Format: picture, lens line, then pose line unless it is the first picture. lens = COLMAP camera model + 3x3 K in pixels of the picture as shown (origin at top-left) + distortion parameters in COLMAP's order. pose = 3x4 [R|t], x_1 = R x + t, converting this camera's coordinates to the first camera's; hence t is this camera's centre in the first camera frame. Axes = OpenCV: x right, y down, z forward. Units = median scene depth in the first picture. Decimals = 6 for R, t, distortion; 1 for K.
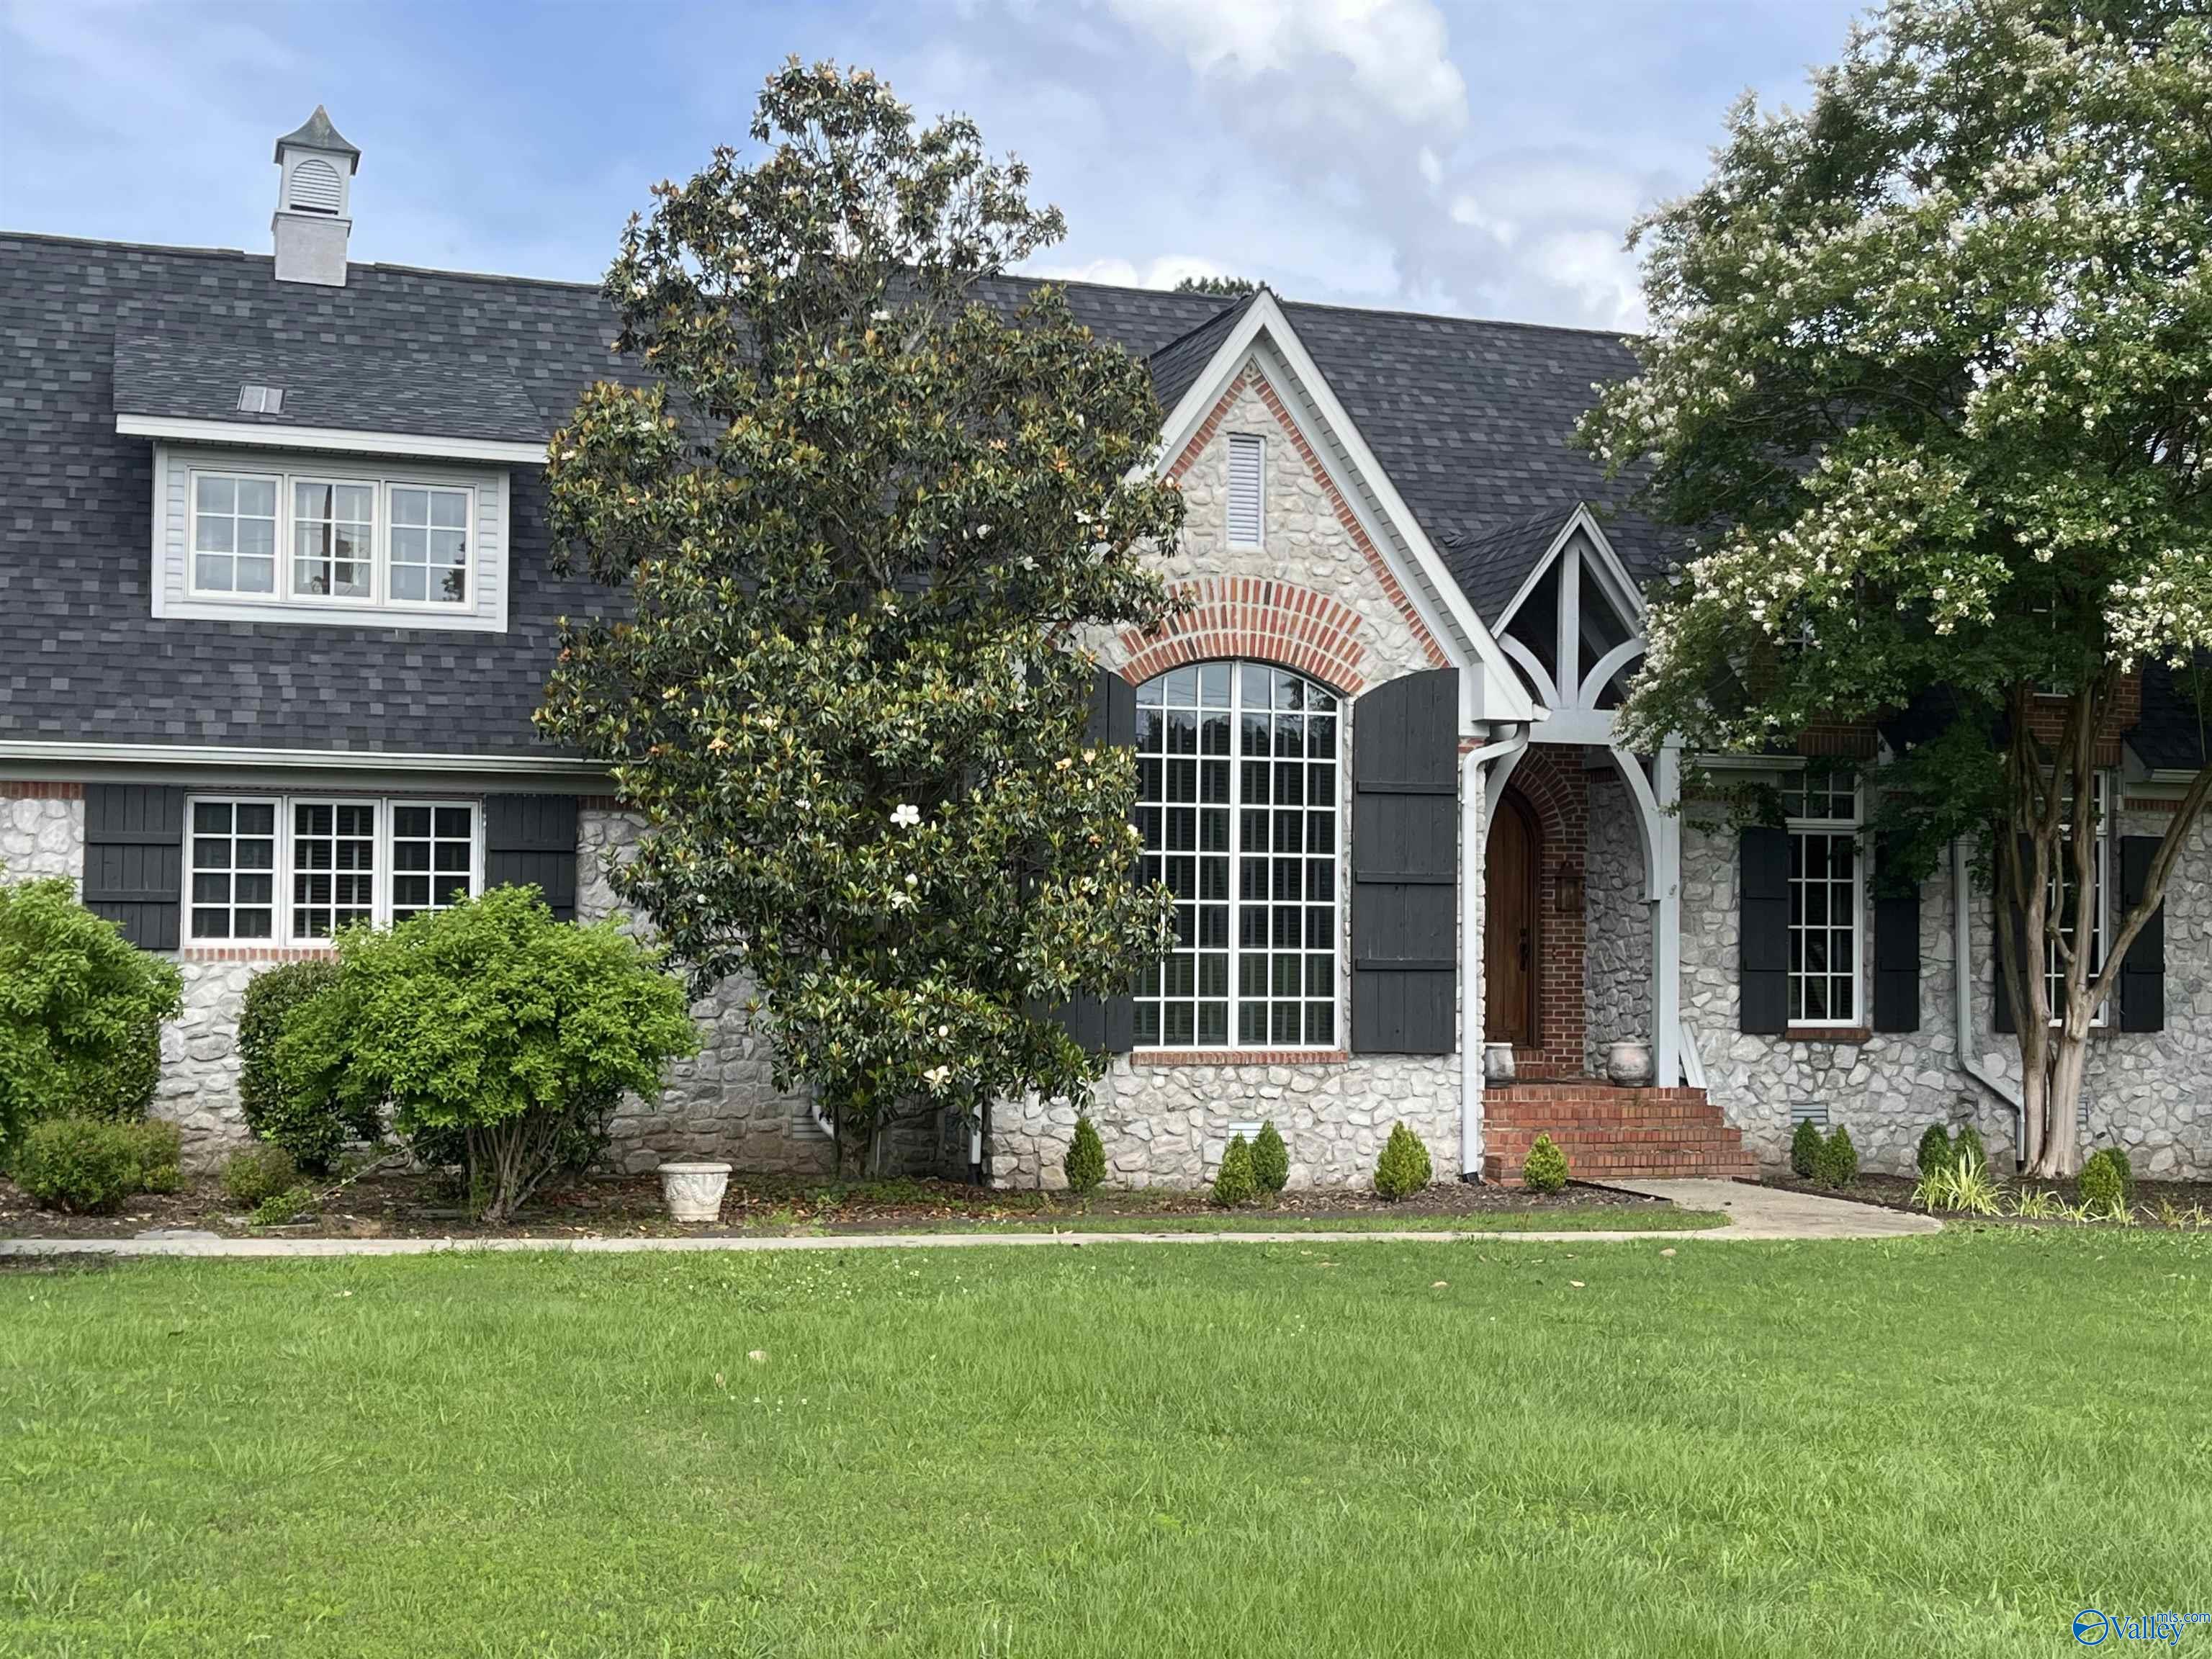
lens RADIAL K [[2692.6, 0, 1115.4], [0, 2692.6, 842.9], [0, 0, 1]] dist [0.138215, 0.000000]
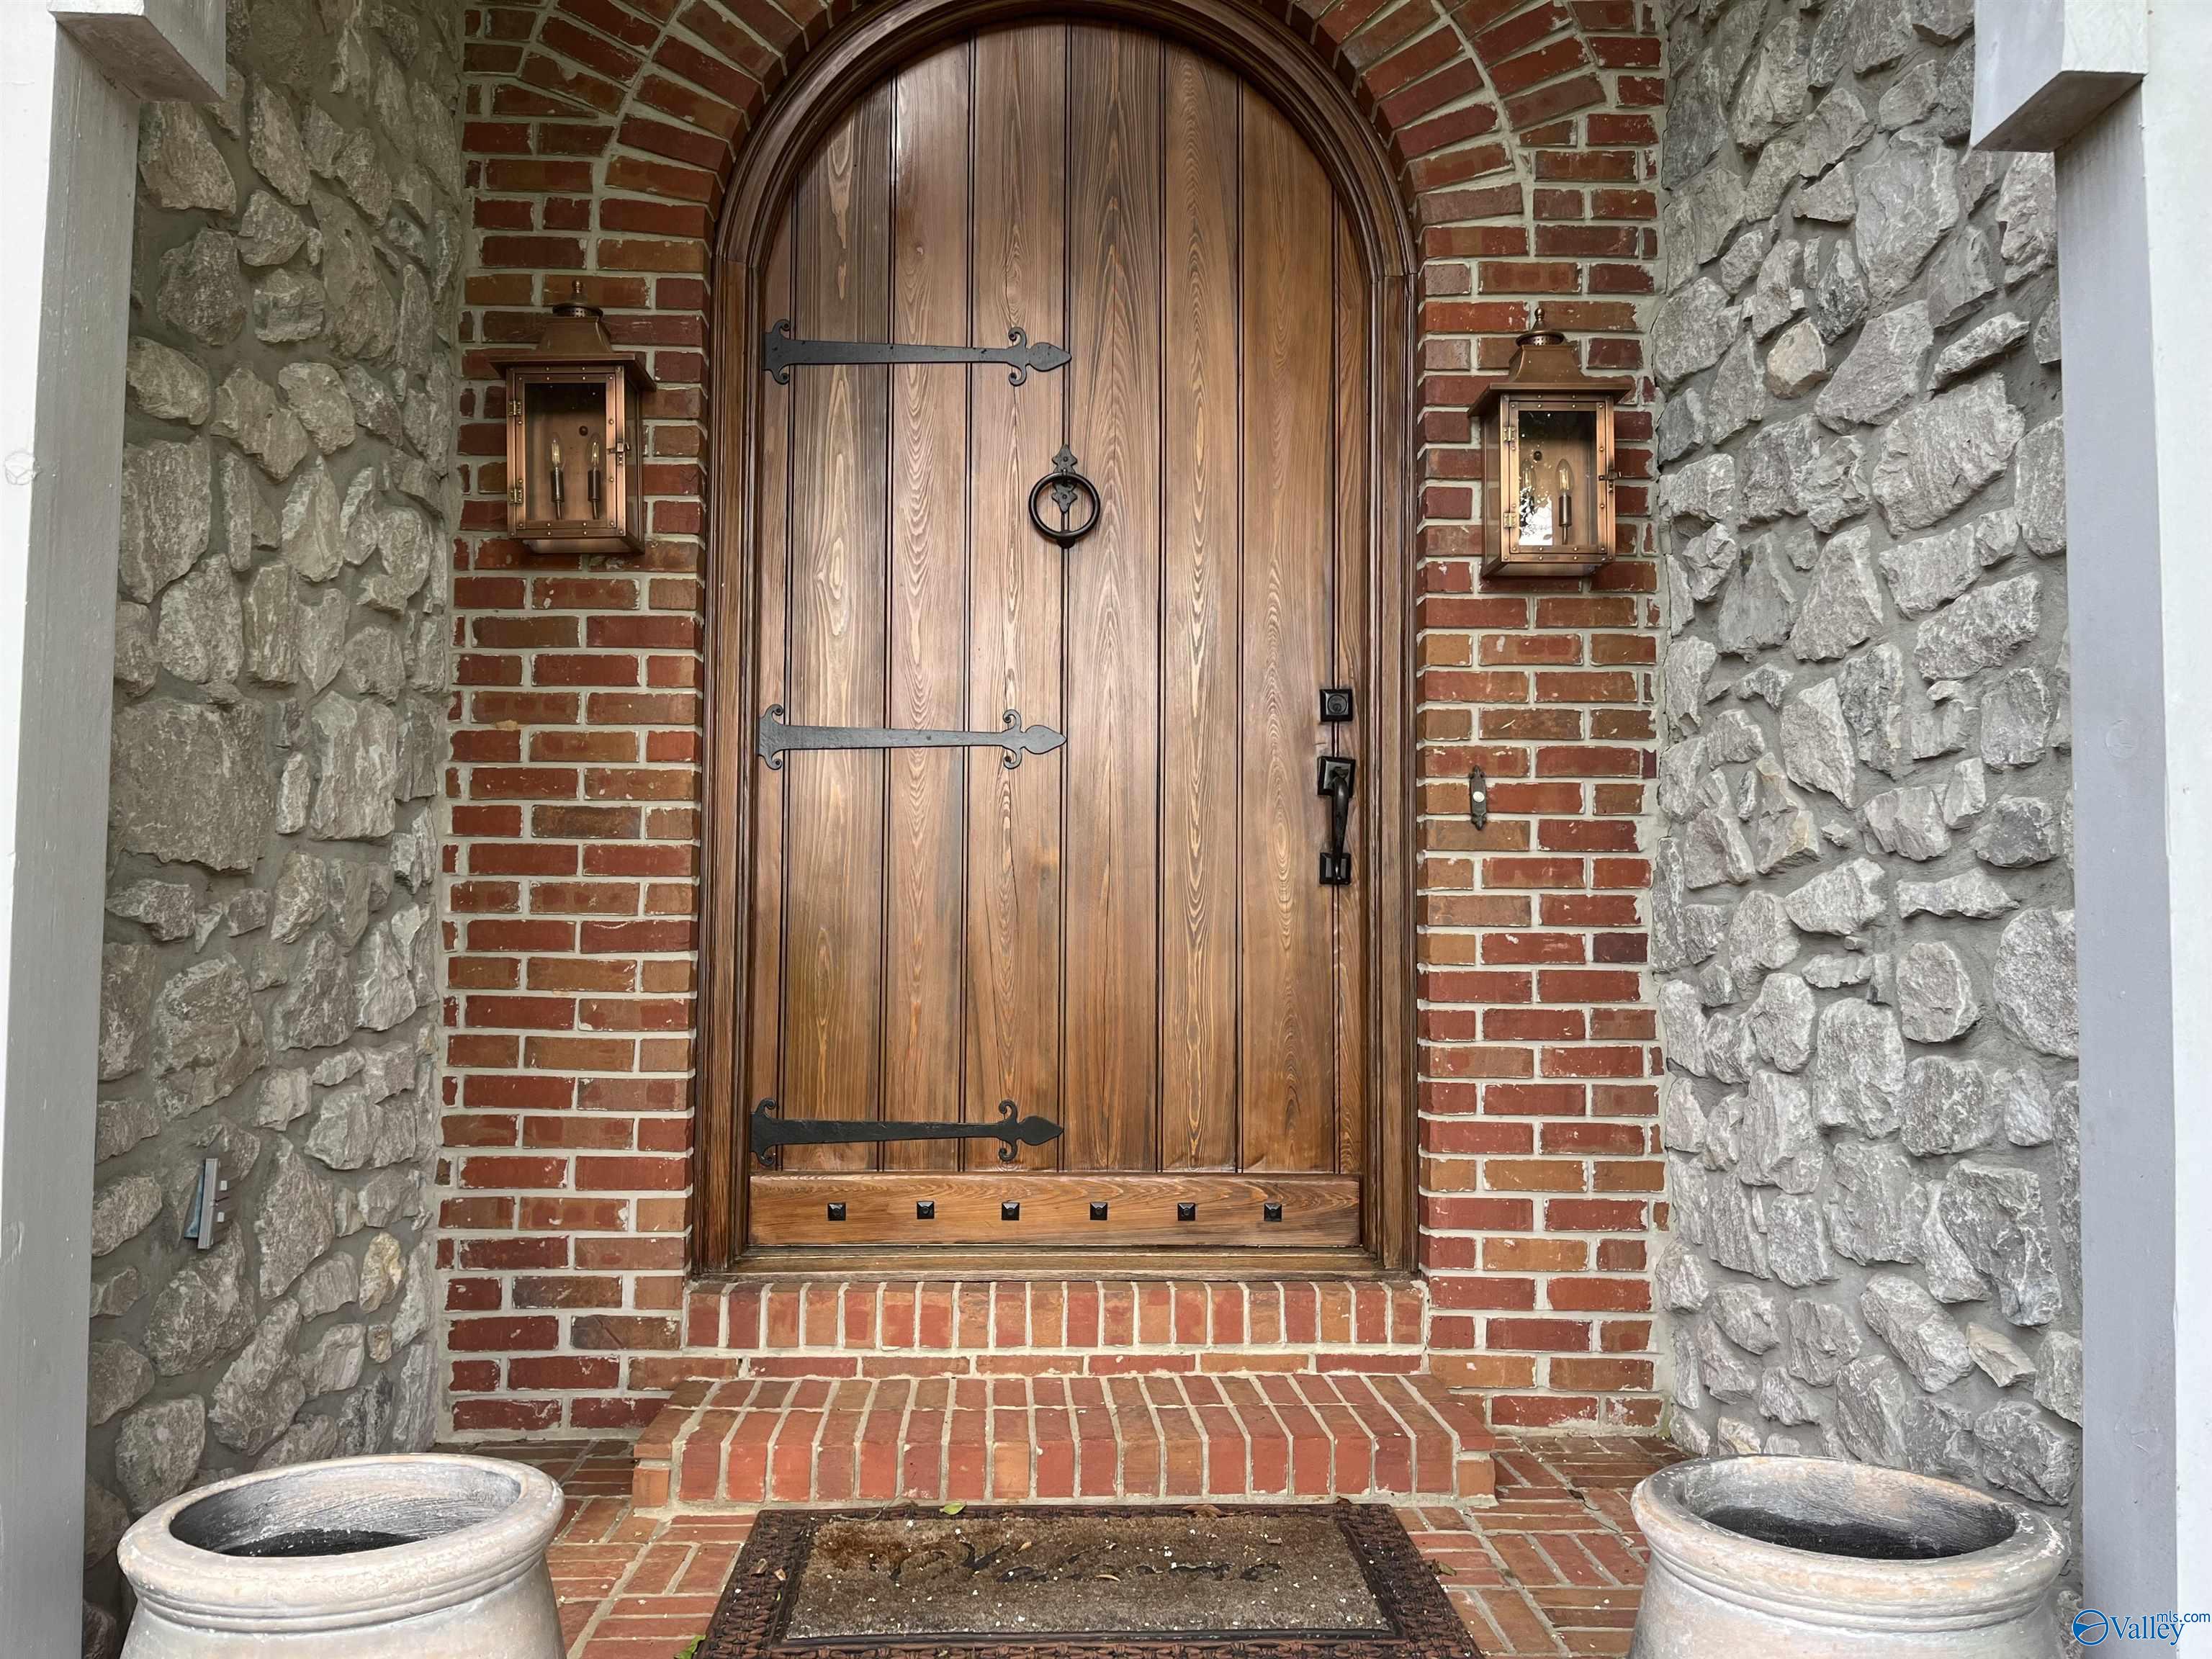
lens RADIAL K [[1662.8, 0, 1100.0], [0, 1662.8, 833.7], [0, 0, 1]] dist [0.064014, -0.083257]
pose [[0.959977, -0.019581, -0.279394, 0.194633], [0.012495, 0.999554, -0.027120, 0.053420], [0.279800, 0.022543, 0.959793, 1.001876]]
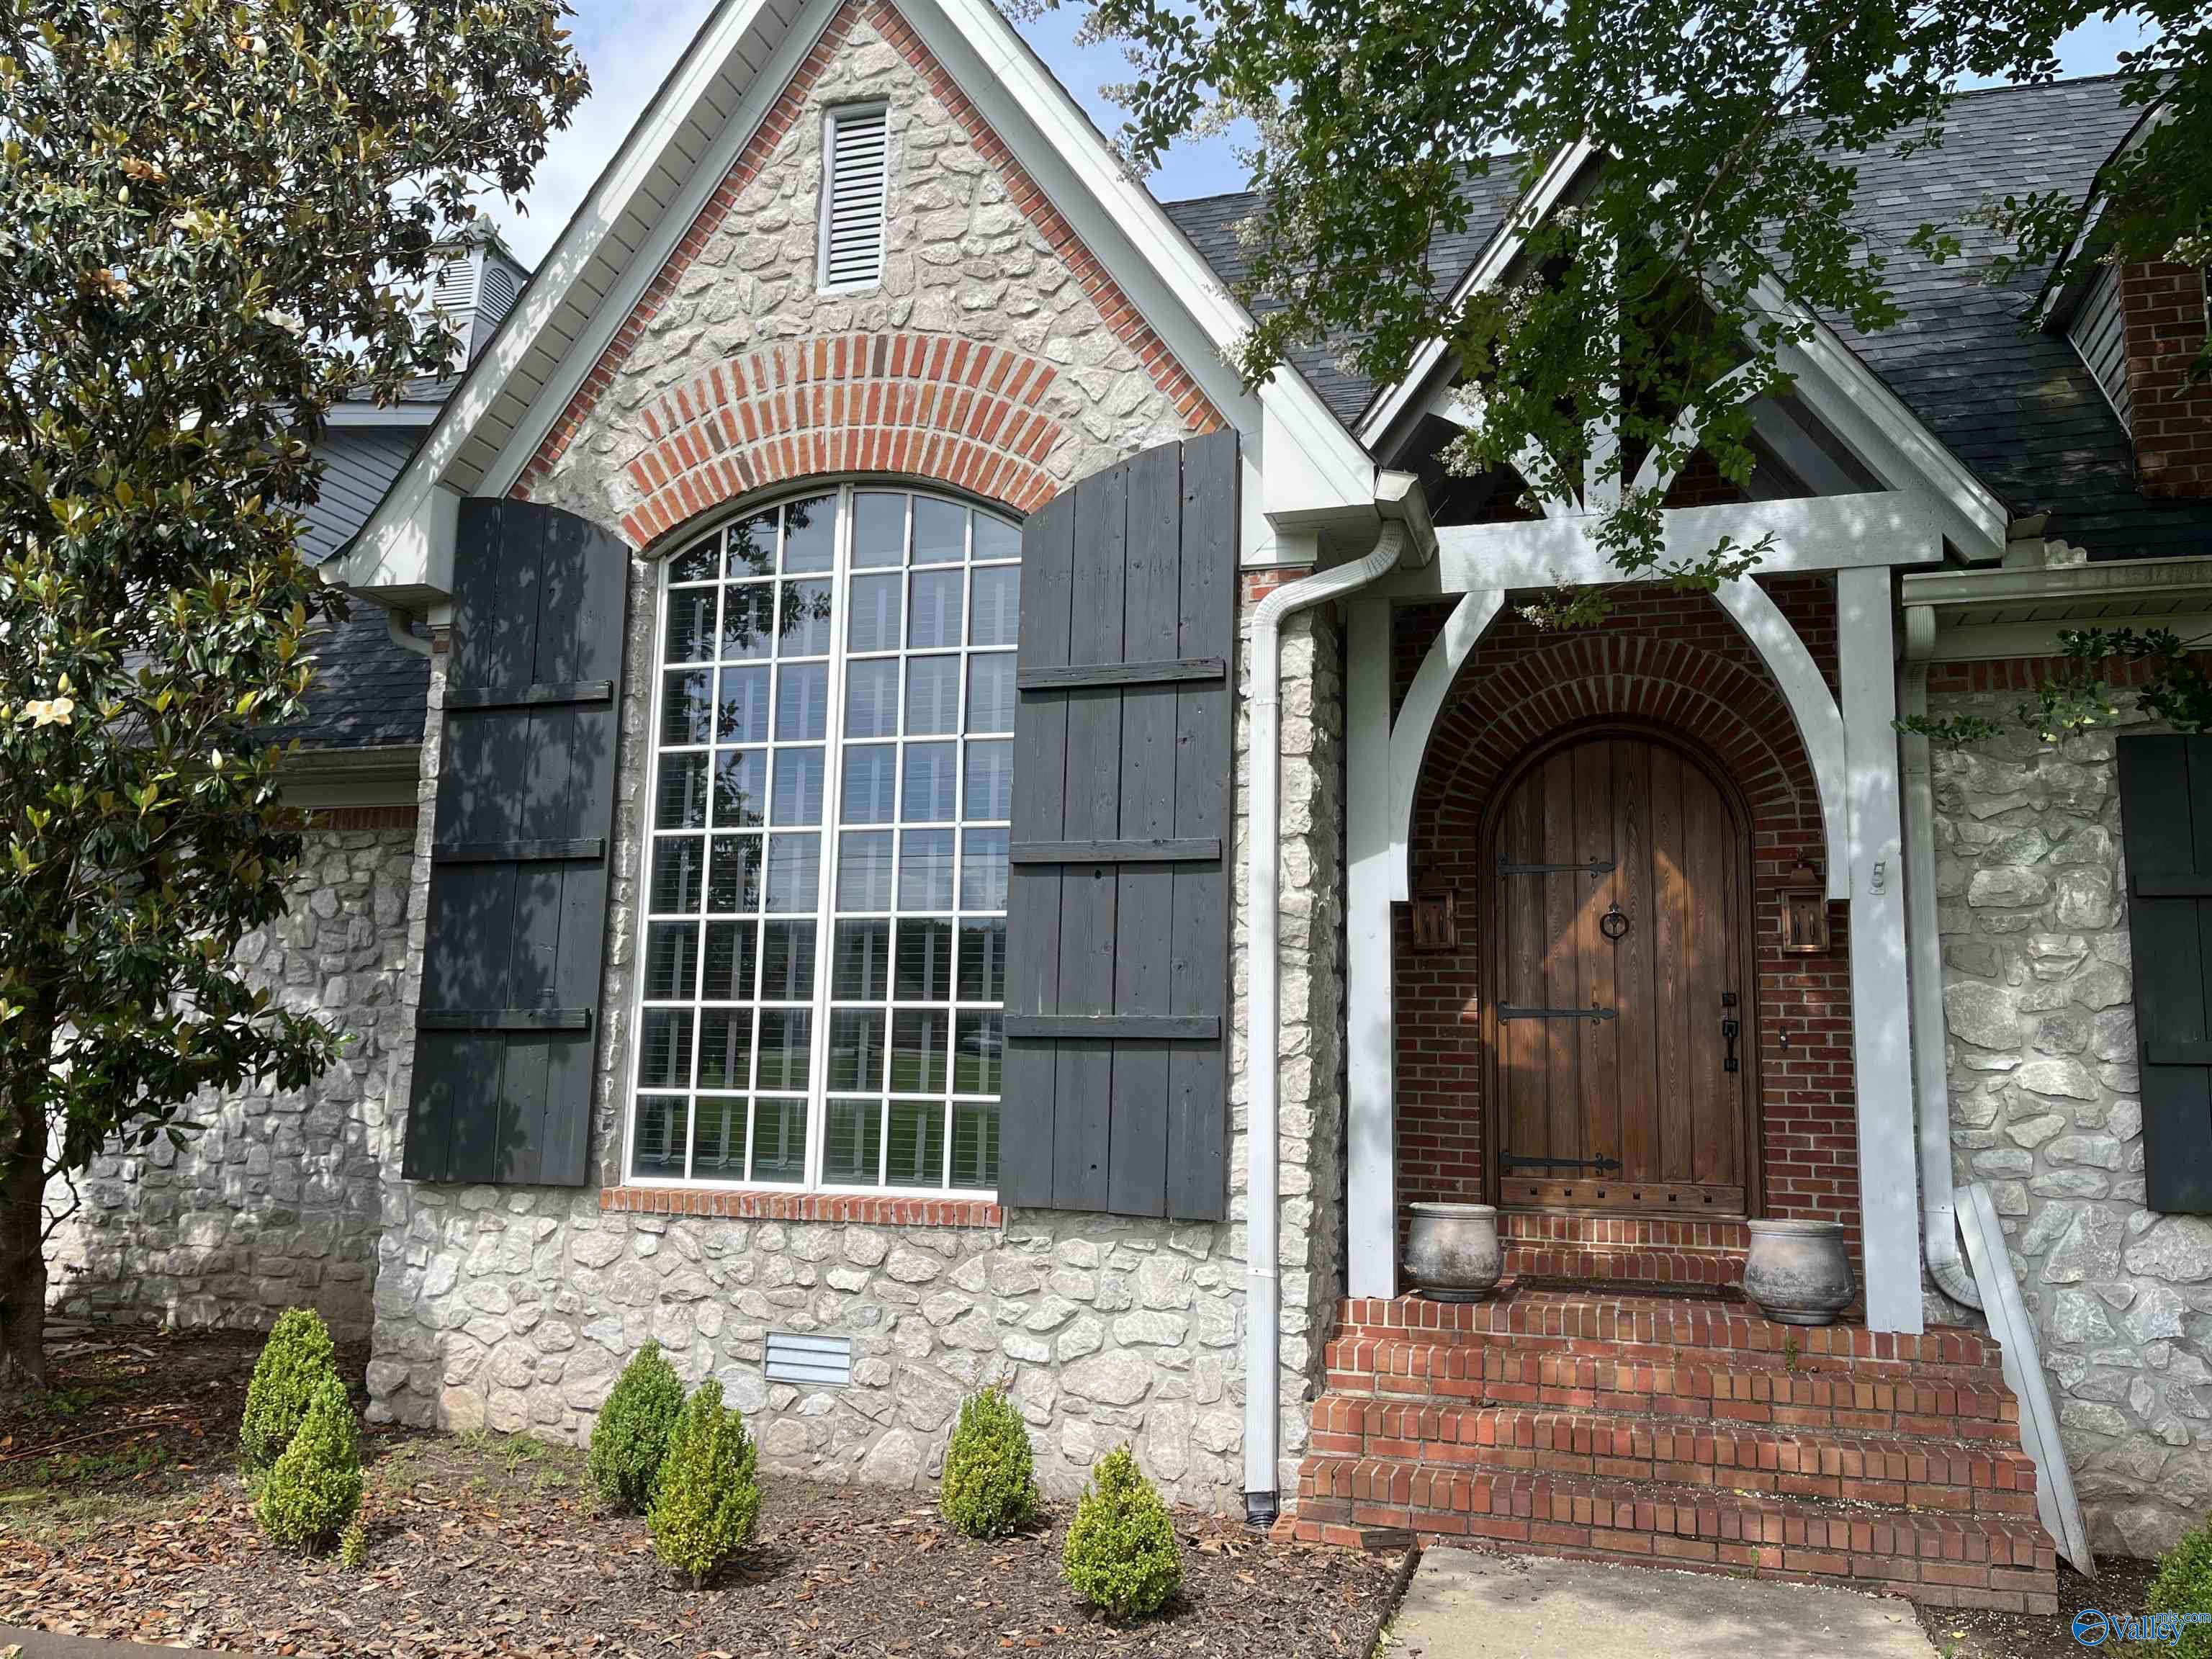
lens RADIAL K [[1662.8, 0, 1109.6], [0, 1662.8, 842.8], [0, 0, 1]] dist [0.064014, -0.083257]
pose [[0.801270, -0.076902, -0.593340, 0.289171], [0.004463, 0.992446, -0.122603, 0.048846], [0.598286, 0.095590, 0.795560, 0.760202]]
